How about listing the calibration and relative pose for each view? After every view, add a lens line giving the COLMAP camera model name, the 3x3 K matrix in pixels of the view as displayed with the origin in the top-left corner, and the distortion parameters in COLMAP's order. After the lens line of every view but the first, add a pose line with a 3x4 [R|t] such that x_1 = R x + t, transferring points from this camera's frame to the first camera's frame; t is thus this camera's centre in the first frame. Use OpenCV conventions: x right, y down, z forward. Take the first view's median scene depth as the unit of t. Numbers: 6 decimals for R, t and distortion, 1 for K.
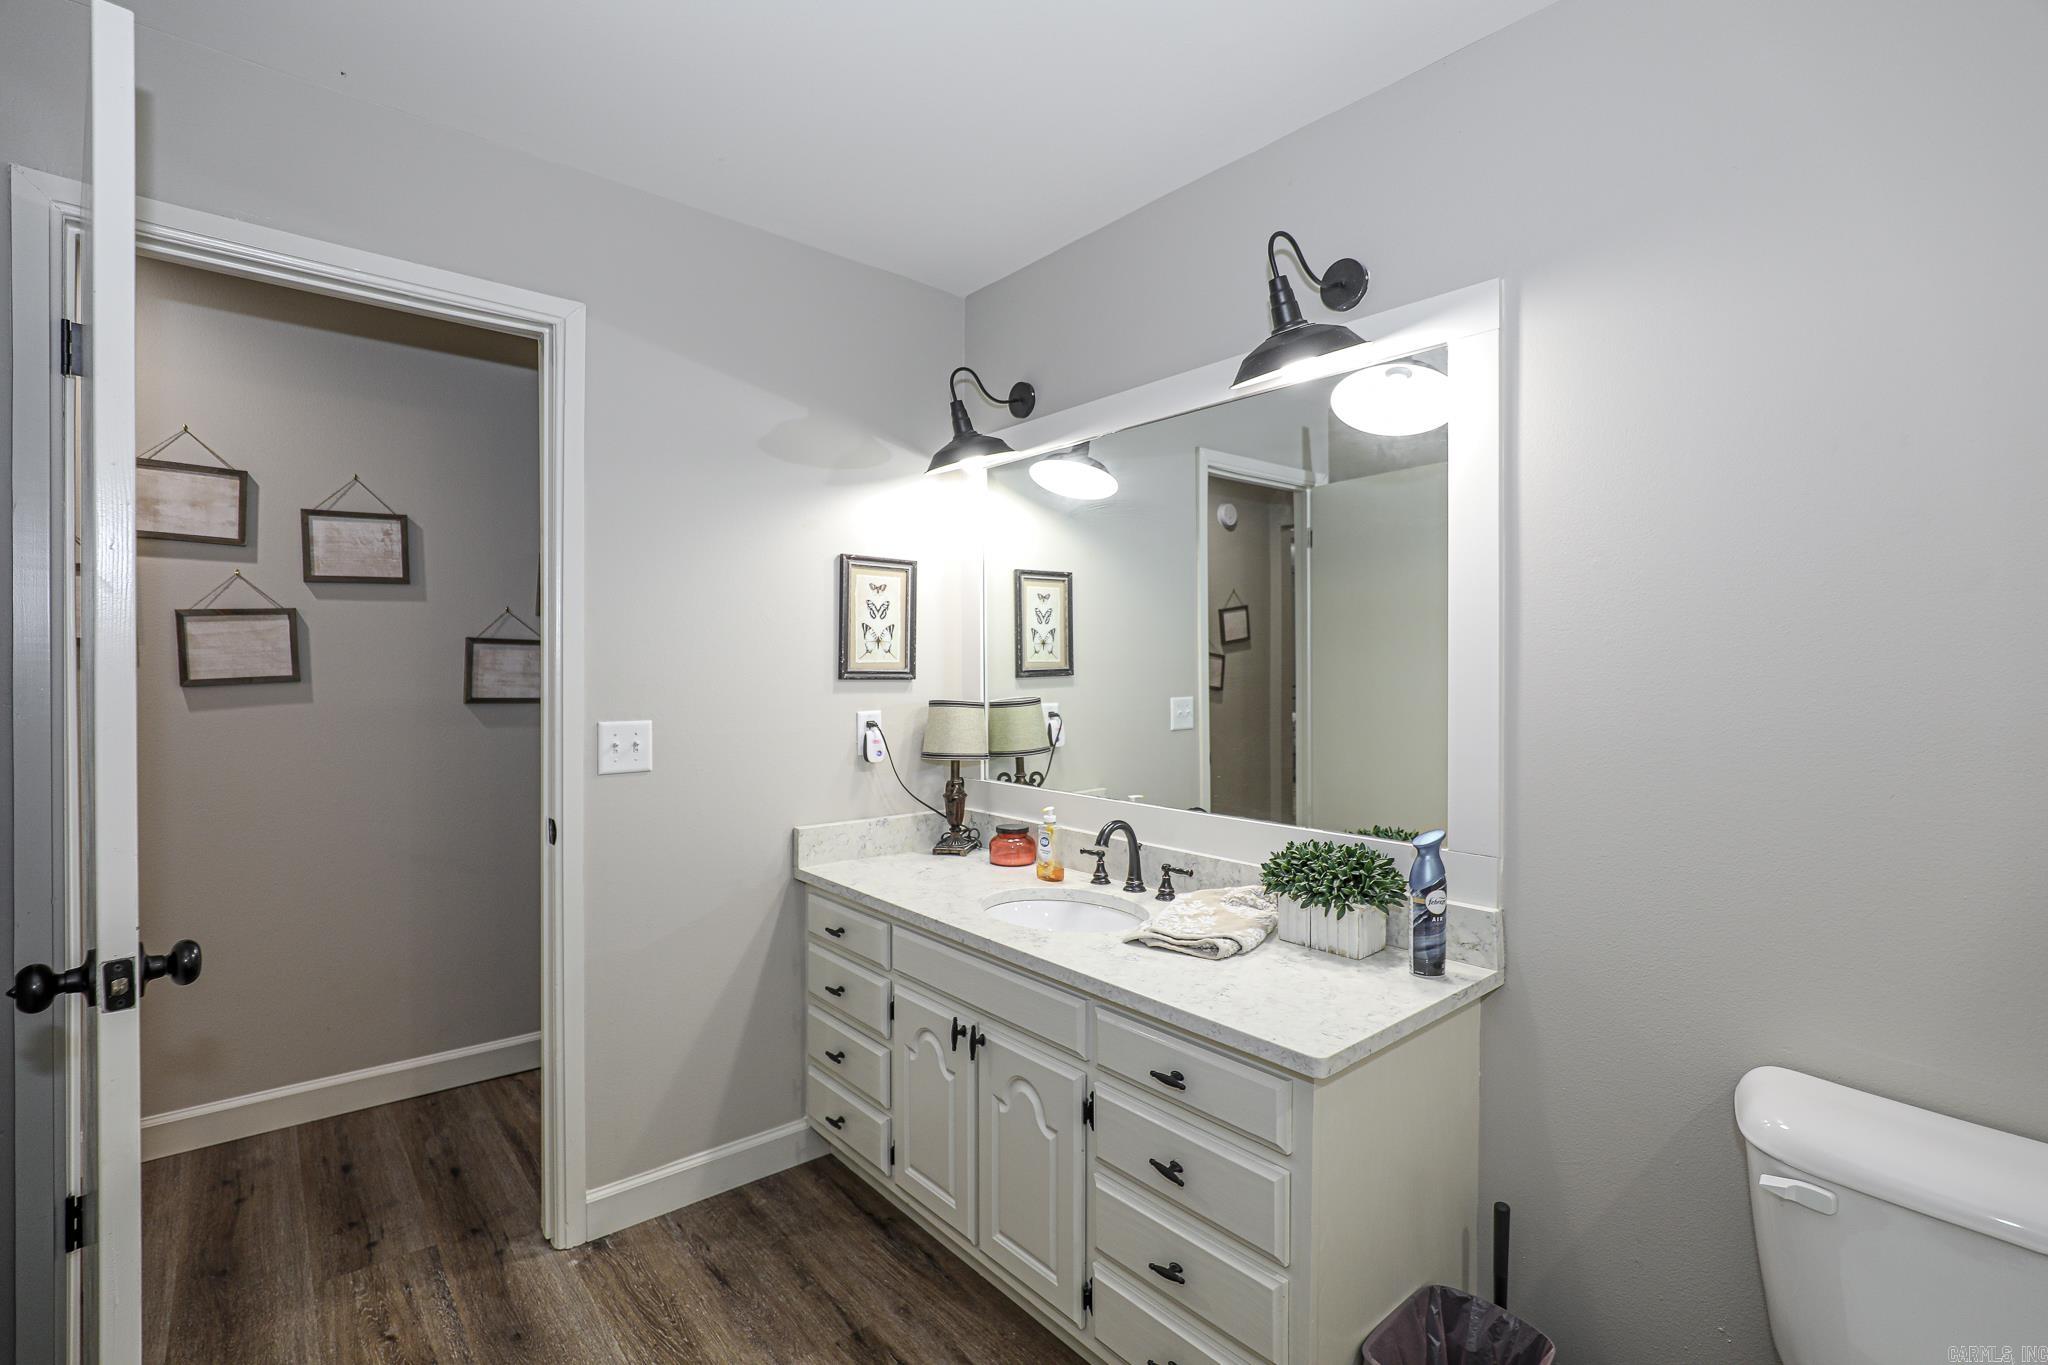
lens RADIAL K [[927.5, 0, 1018.8], [0, 927.5, 674.6], [0, 0, 1]] dist [-0.037873, 0.000475]
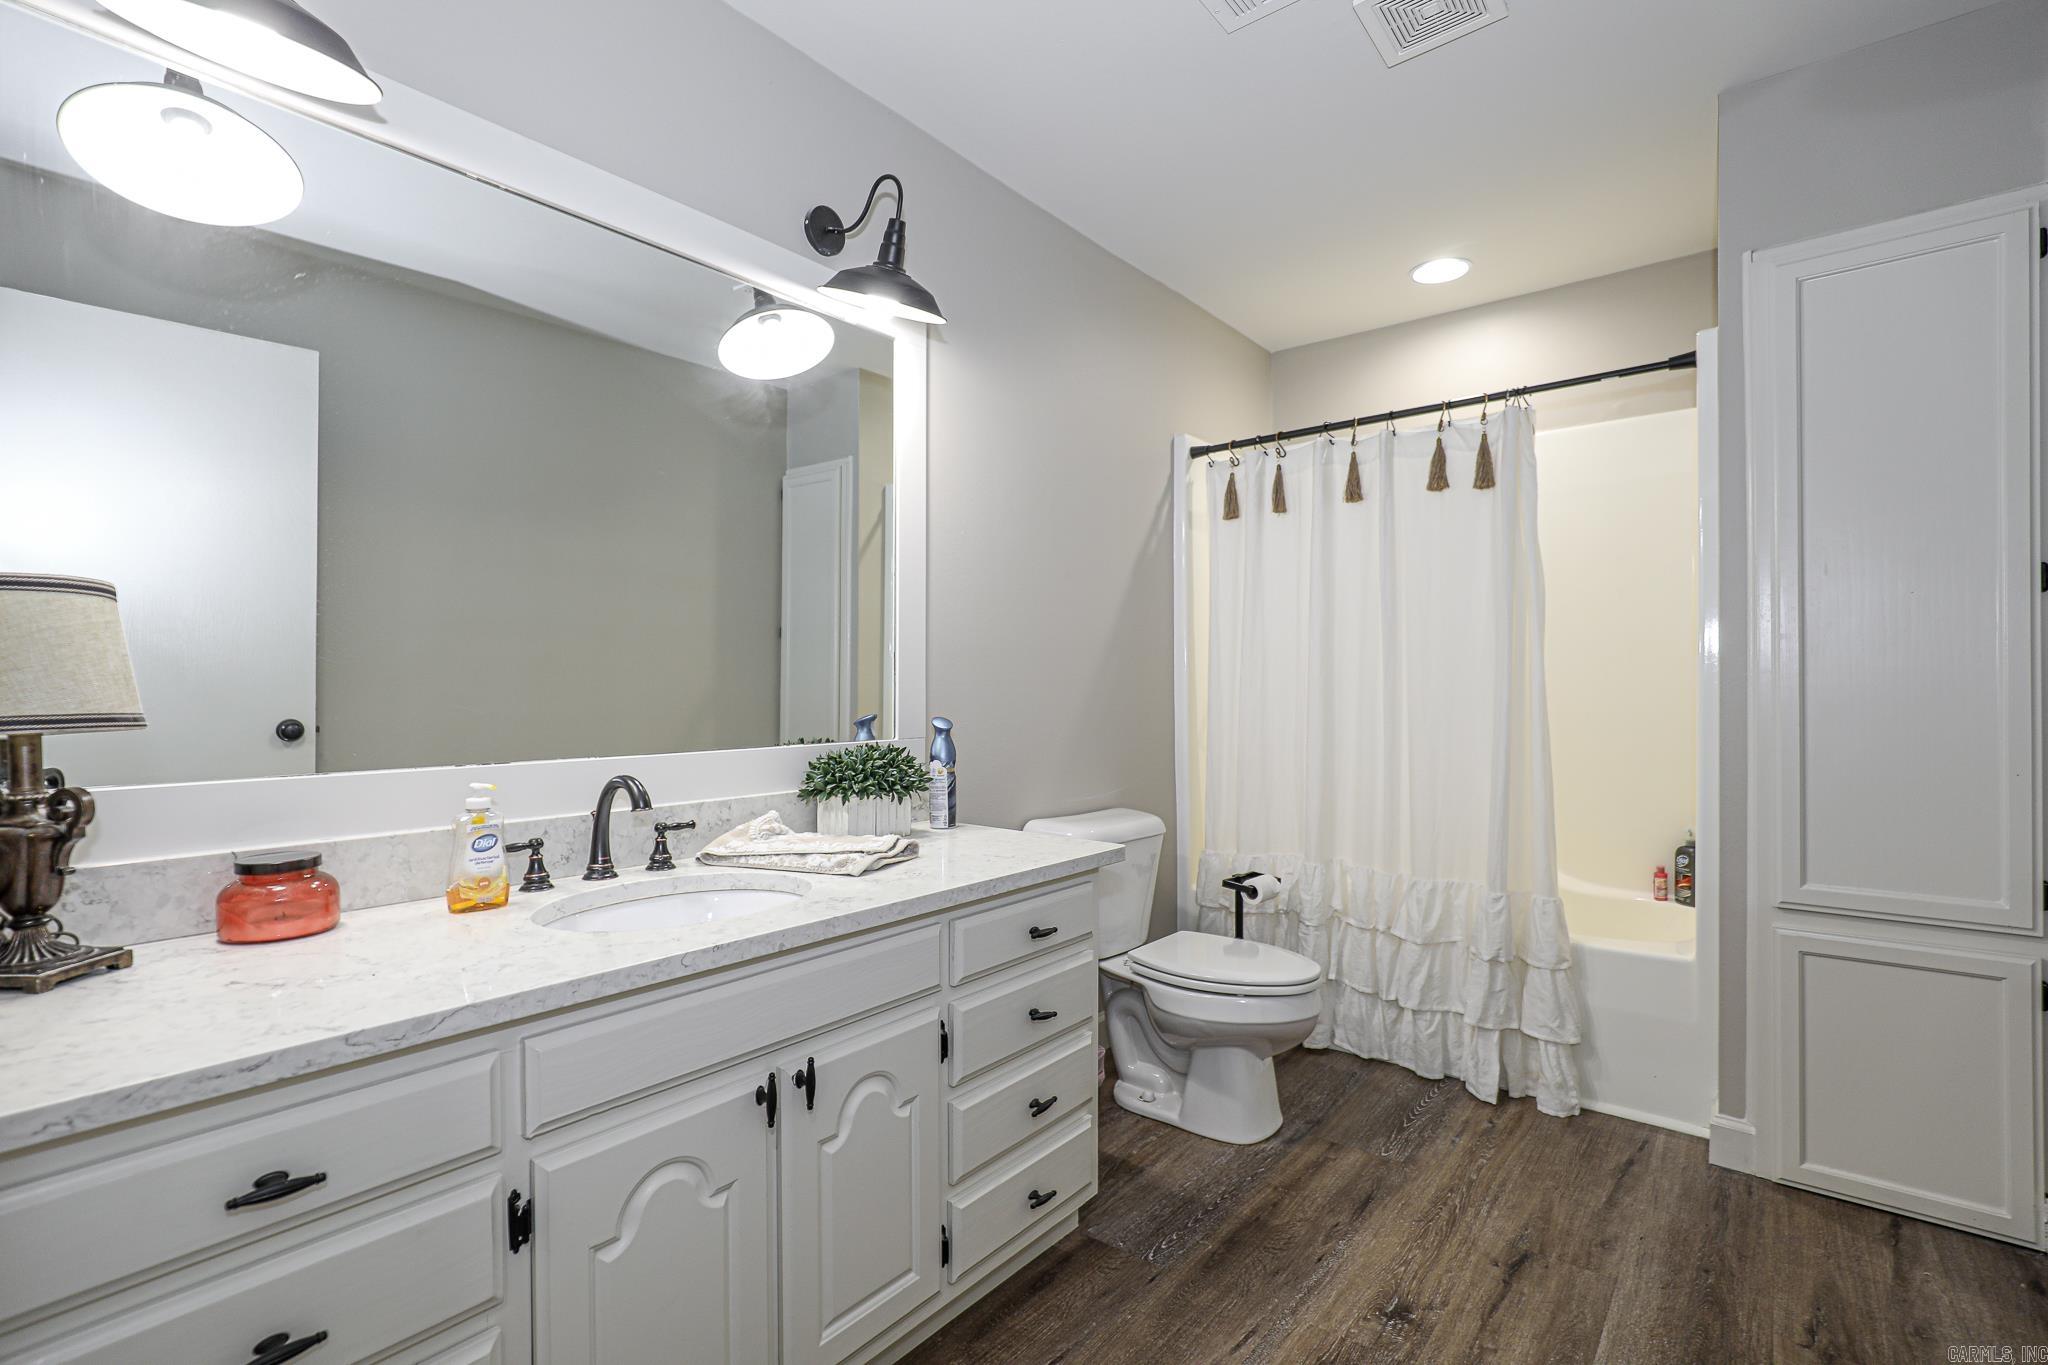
lens RADIAL K [[927.5, 0, 1018.8], [0, 927.5, 674.6], [0, 0, 1]] dist [-0.037873, 0.000475]
pose [[-0.153728, -0.004499, 0.988103, -0.732851], [0.014942, 0.999865, 0.006877, 0.090582], [-0.988000, 0.015822, -0.153640, 0.927922]]
